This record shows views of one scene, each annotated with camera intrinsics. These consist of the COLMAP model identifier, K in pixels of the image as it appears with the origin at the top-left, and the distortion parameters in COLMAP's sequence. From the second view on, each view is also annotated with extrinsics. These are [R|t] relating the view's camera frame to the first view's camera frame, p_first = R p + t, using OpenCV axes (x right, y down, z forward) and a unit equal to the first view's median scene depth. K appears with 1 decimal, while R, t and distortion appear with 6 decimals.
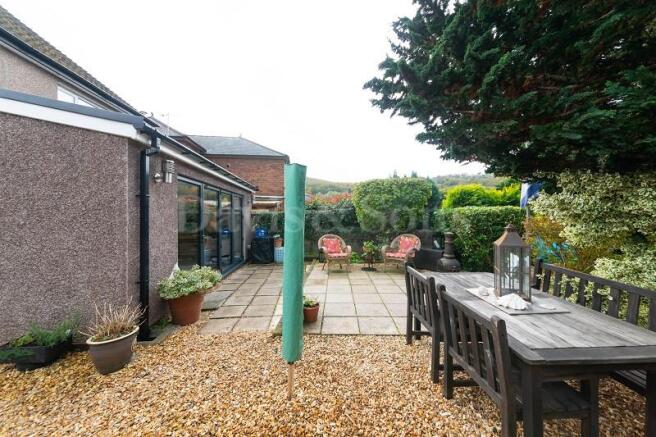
lens RADIAL K [[223.9, 0, 327.3], [0, 223.9, 210.2], [0, 0, 1]] dist [0.000819, 0.000077]
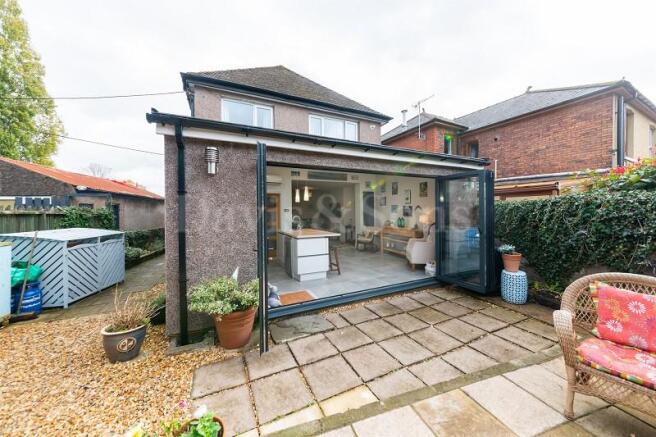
lens RADIAL K [[227.8, 0, 328.2], [0, 227.8, 210.9], [0, 0, 1]] dist [-0.021716, 0.008162]
pose [[0.358442, 0.008566, -0.933513, 0.144879], [0.034536, 0.999152, 0.022430, 0.008936], [0.932913, -0.040279, 0.357842, 0.597239]]
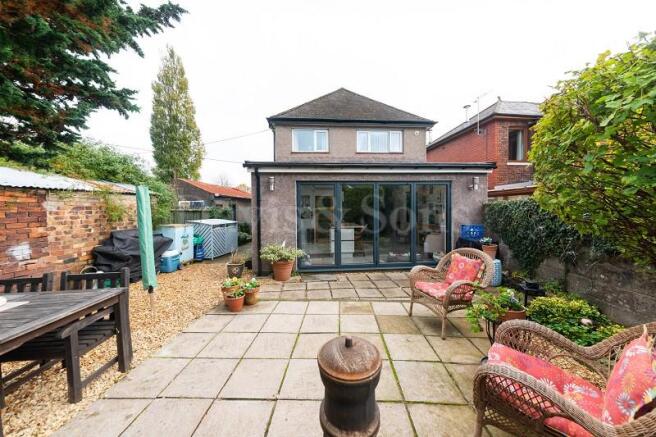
lens RADIAL K [[223.9, 0, 327.3], [0, 223.9, 210.2], [0, 0, 1]] dist [0.000819, 0.000077]
pose [[0.000398, 0.018217, -0.999834, 0.516852], [0.040437, 0.999016, 0.018218, 0.006173], [0.999182, -0.040437, -0.000340, 0.763103]]
